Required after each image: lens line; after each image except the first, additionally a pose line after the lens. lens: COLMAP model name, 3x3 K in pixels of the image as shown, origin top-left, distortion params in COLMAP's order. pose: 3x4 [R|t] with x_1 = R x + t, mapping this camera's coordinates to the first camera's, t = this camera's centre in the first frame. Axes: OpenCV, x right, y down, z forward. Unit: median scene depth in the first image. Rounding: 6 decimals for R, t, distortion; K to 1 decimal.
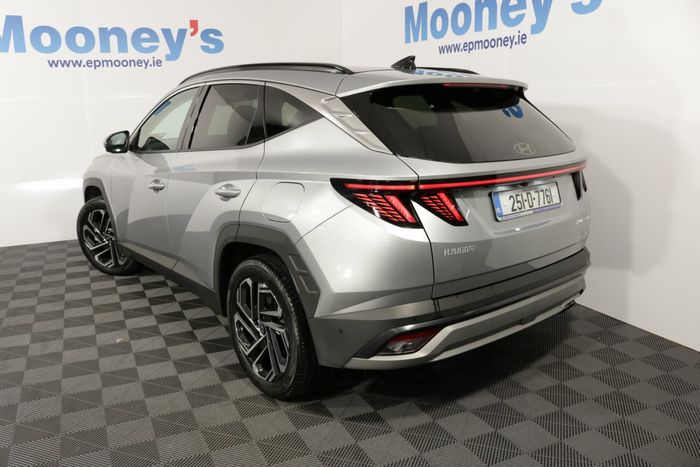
lens RADIAL K [[559.8, 0, 350.0], [0, 559.8, 233.5], [0, 0, 1]] dist [-0.143168, 0.069740]
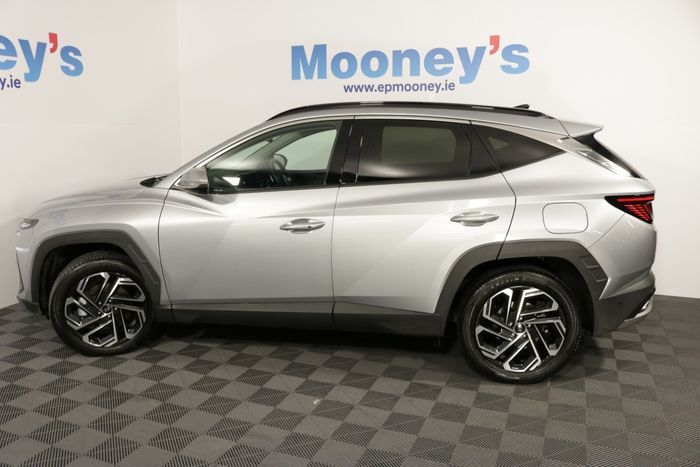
lens RADIAL K [[559.8, 0, 350.0], [0, 559.8, 233.5], [0, 0, 1]] dist [-0.143168, 0.069740]
pose [[0.743794, -0.109179, 0.659431, -0.635174], [0.143453, 0.989655, 0.002047, -0.045348], [-0.652833, 0.093074, 0.751762, 0.180015]]
